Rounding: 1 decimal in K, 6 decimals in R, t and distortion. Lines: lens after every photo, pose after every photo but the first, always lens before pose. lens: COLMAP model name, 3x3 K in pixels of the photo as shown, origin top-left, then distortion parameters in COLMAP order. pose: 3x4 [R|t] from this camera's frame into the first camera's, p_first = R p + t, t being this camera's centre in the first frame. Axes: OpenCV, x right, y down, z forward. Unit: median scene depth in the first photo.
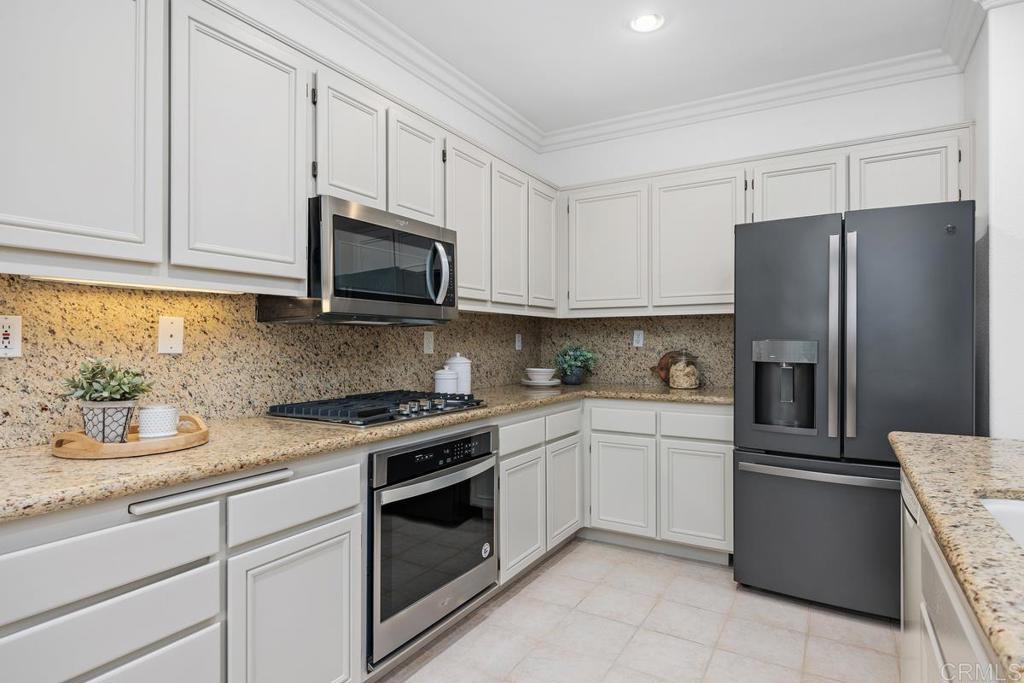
lens RADIAL K [[561.7, 0, 513.4], [0, 561.7, 340.6], [0, 0, 1]] dist [-0.004971, 0.000900]
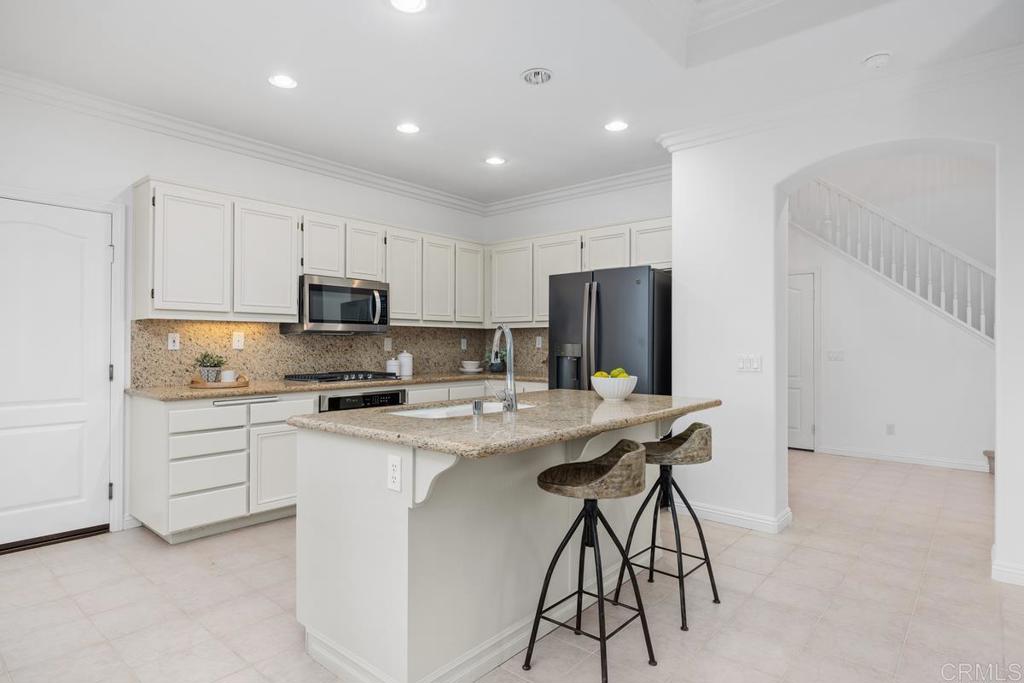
lens RADIAL K [[561.7, 0, 514.1], [0, 561.7, 341.3], [0, 0, 1]] dist [-0.004971, 0.000900]
pose [[0.984788, 0.001333, -0.173754, 0.748895], [-0.001589, 0.999998, -0.001339, -0.005762], [0.173752, 0.001594, 0.984788, -0.878735]]
